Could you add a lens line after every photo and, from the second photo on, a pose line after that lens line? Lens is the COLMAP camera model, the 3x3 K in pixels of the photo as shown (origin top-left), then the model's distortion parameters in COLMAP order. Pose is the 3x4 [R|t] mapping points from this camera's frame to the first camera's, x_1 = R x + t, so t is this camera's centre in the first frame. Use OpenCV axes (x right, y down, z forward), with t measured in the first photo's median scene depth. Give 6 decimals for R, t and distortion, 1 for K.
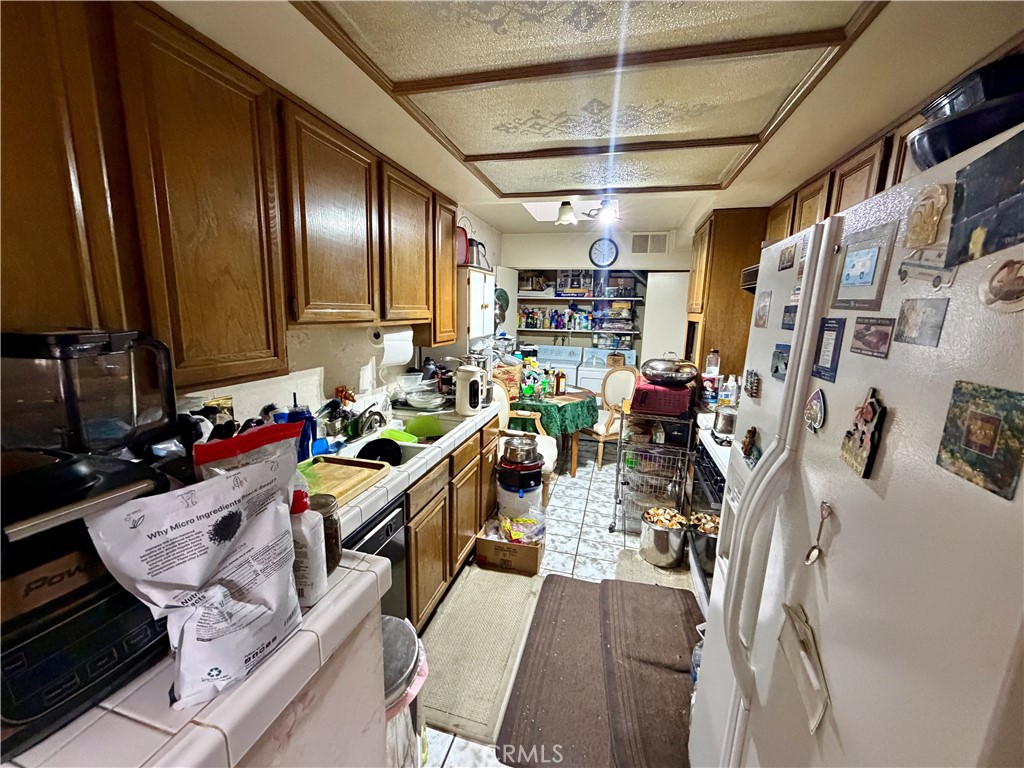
lens RADIAL K [[408.0, 0, 508.9], [0, 408.0, 385.1], [0, 0, 1]] dist [-0.002498, 0.000677]
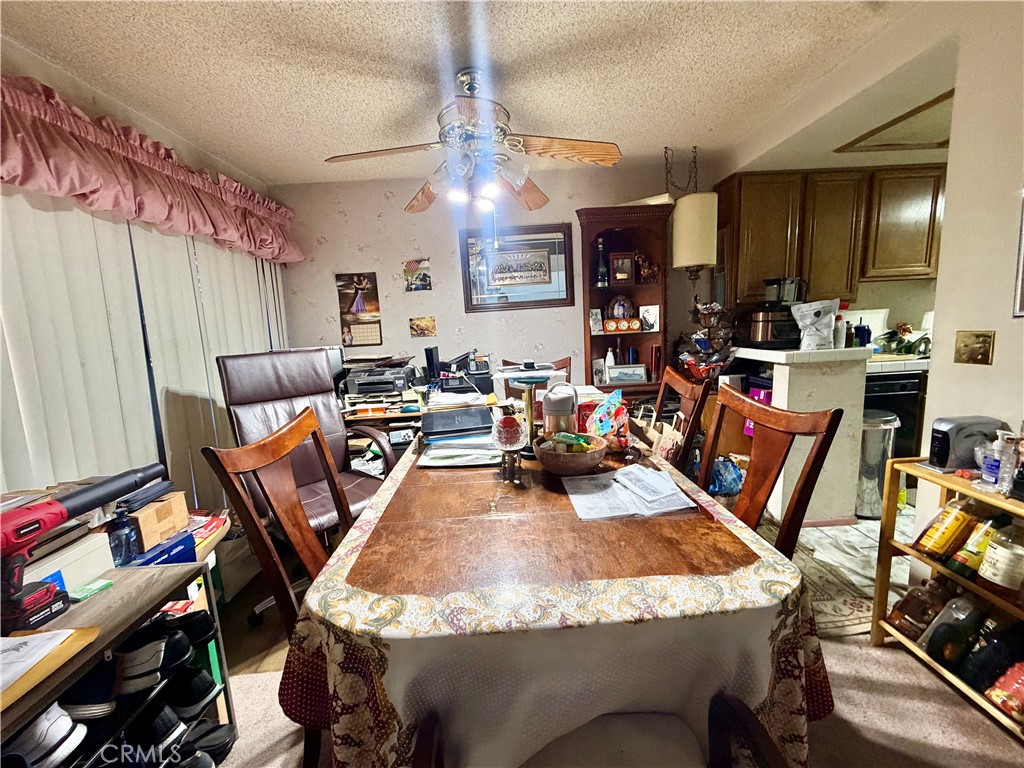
lens RADIAL K [[408.0, 0, 504.9], [0, 408.0, 386.4], [0, 0, 1]] dist [-0.002498, 0.000677]
pose [[0.283149, 0.109585, -0.952795, 0.415697], [-0.118161, 0.989868, 0.078734, 0.189209], [0.951769, 0.090290, 0.293228, -0.542114]]
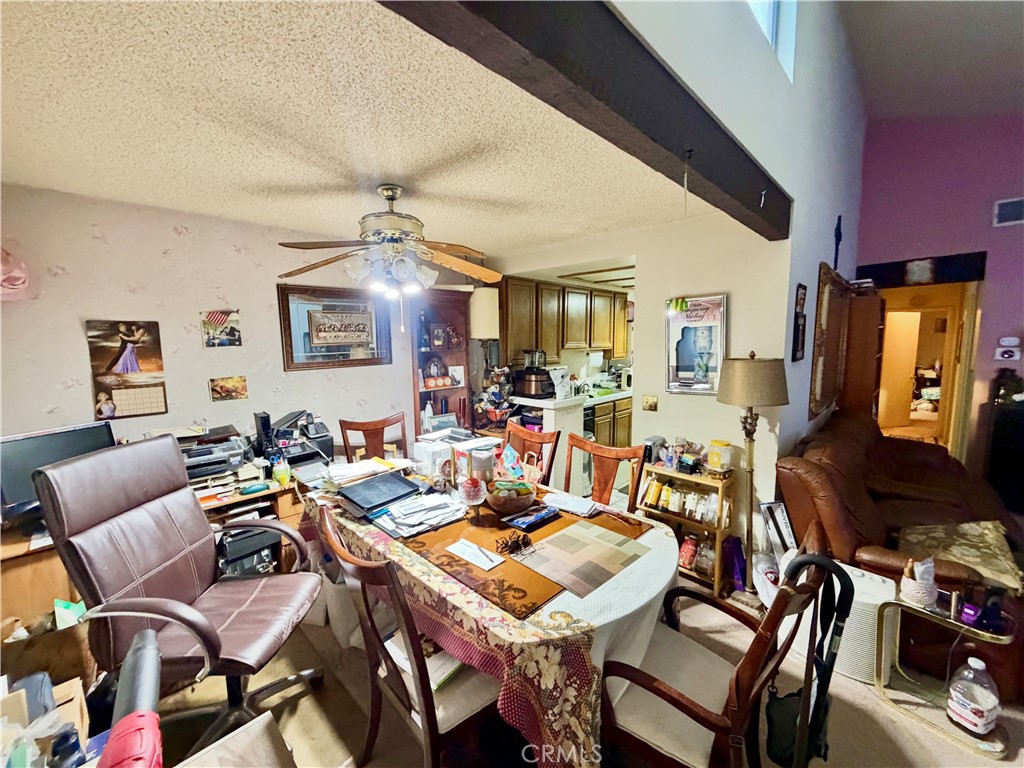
lens RADIAL K [[408.0, 0, 508.0], [0, 408.0, 385.7], [0, 0, 1]] dist [-0.002498, 0.000677]
pose [[0.868824, 0.024897, -0.494494, 0.316961], [-0.060701, 0.996557, -0.056475, 0.155668], [0.491385, 0.079083, 0.867344, -0.894165]]
